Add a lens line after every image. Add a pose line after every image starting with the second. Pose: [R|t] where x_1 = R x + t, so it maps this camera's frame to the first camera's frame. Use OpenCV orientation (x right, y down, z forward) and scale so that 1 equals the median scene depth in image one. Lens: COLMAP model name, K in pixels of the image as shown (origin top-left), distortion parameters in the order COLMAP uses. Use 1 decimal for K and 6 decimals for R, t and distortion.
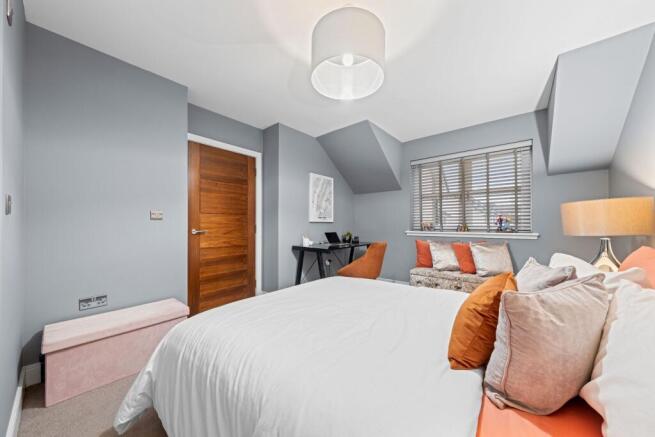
lens RADIAL K [[229.6, 0, 329.0], [0, 229.6, 222.1], [0, 0, 1]] dist [-0.001123, -0.000021]
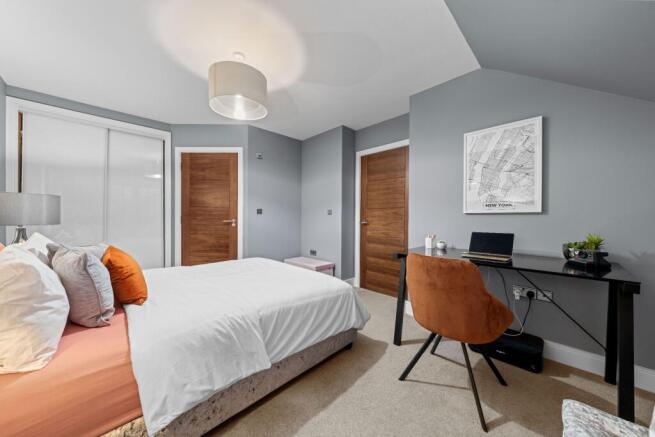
lens RADIAL K [[229.6, 0, 329.4], [0, 229.6, 218.2], [0, 0, 1]] dist [-0.001123, -0.000021]
pose [[-0.086346, -0.003536, -0.996259, 0.552120], [0.000224, 0.999994, -0.003568, 0.014292], [0.996265, -0.000531, -0.086345, 0.675282]]
